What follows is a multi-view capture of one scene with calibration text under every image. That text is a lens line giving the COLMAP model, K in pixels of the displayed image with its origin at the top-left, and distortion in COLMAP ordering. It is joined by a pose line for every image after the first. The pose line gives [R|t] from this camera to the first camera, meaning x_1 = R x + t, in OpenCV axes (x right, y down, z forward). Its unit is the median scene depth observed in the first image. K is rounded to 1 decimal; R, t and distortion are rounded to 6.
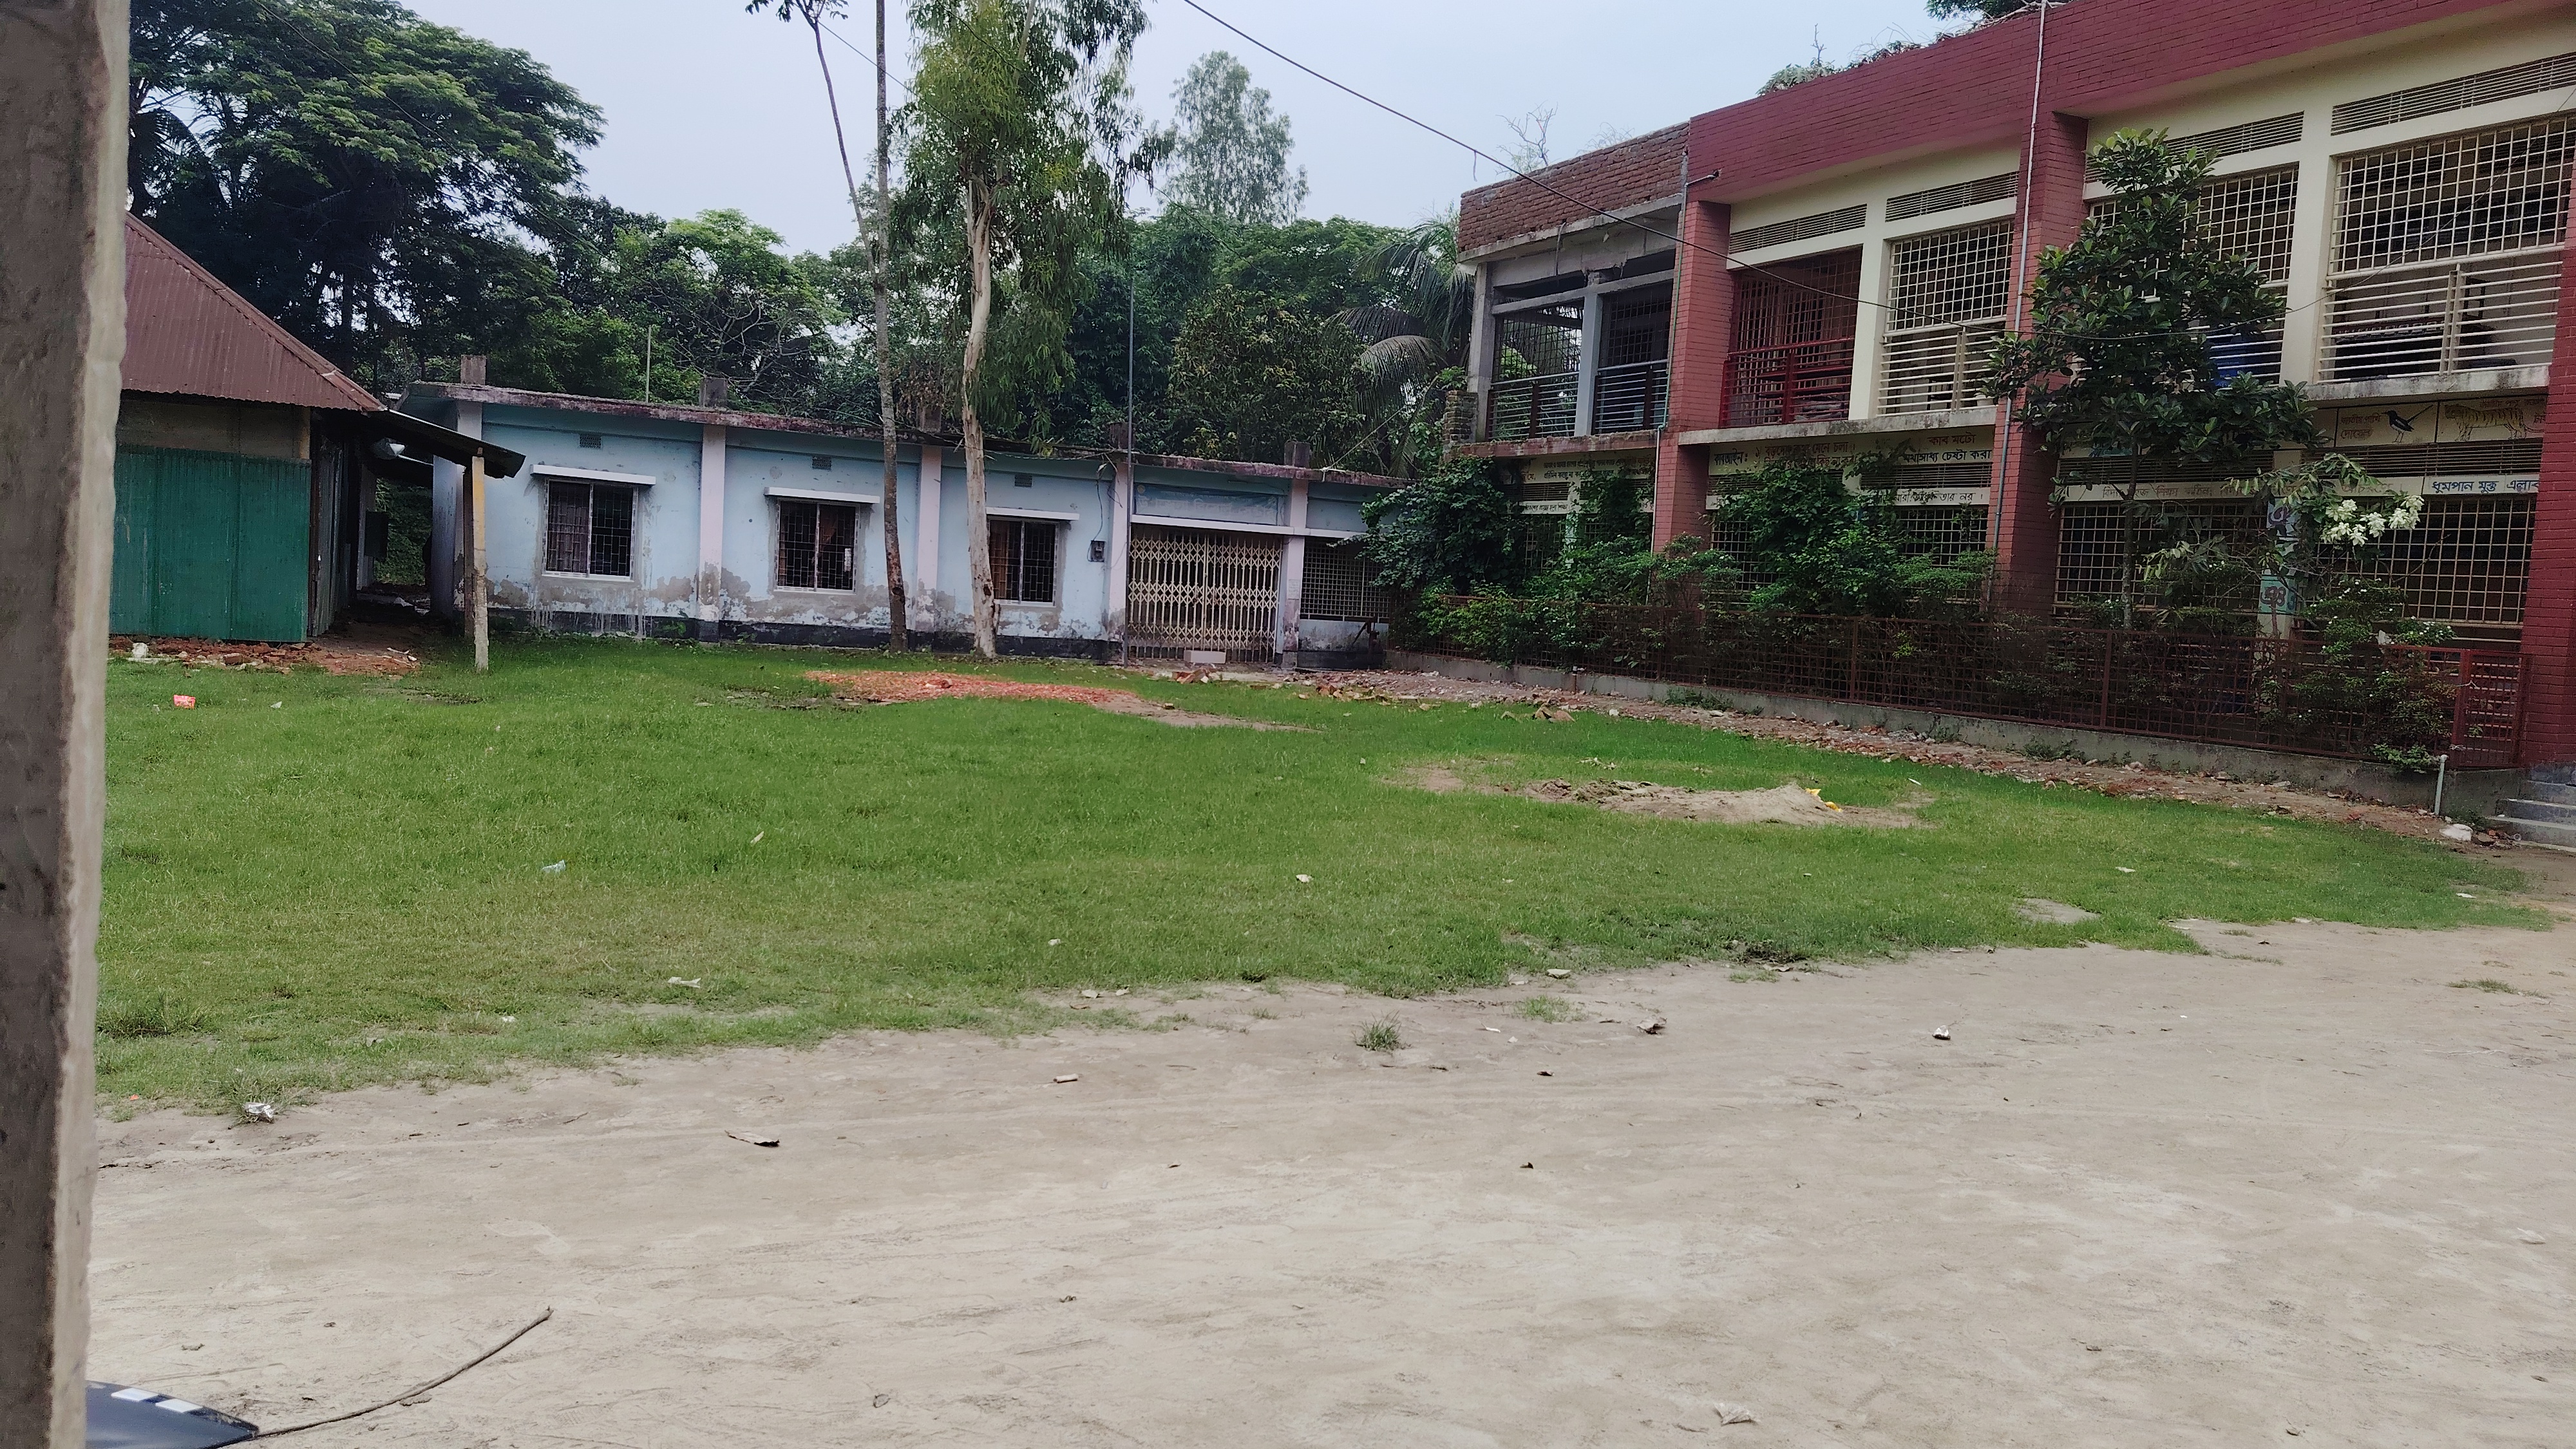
lens RADIAL K [[1767.4, 0, 1234.9], [0, 1767.4, 710.3], [0, 0, 1]] dist [0.081195, -0.126903]
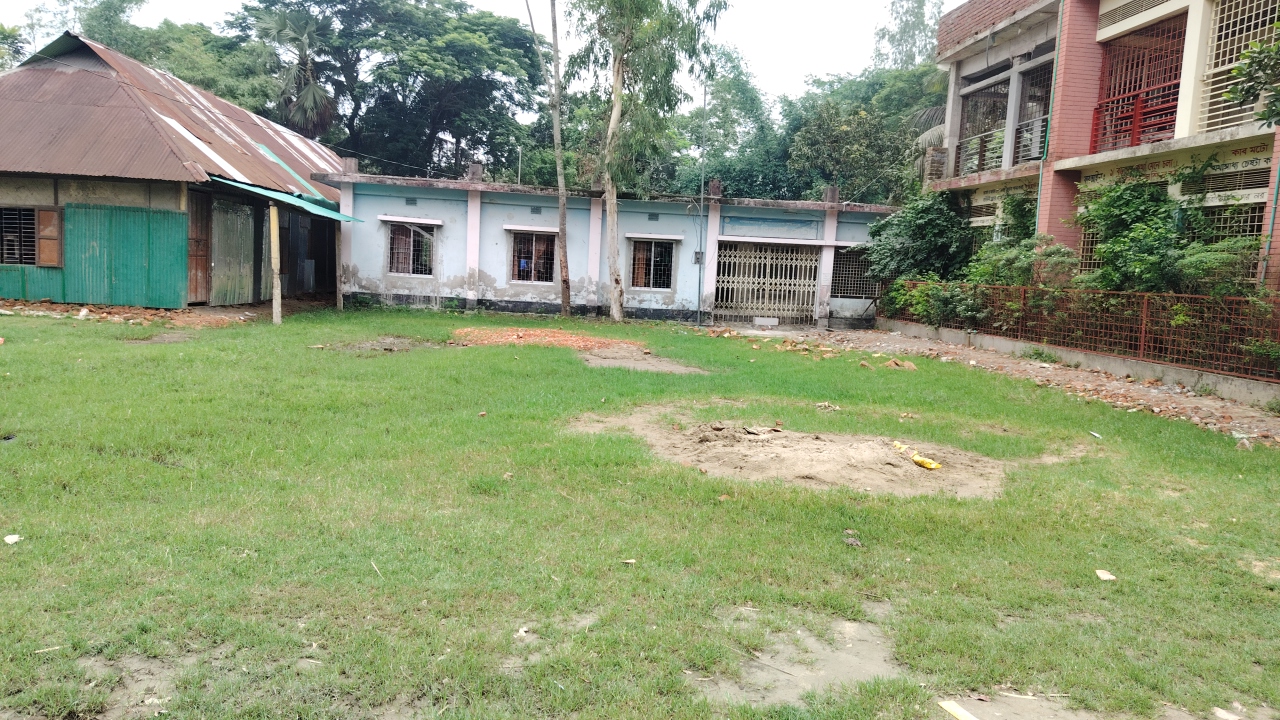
lens RADIAL K [[881.6, 0, 629.8], [0, 881.6, 365.3], [0, 0, 1]] dist [0.069955, -0.094205]
pose [[0.935386, 0.025466, -0.352710, 0.187378], [-0.018454, 0.999560, 0.023229, -0.007291], [0.353146, -0.015219, 0.935444, 0.225171]]
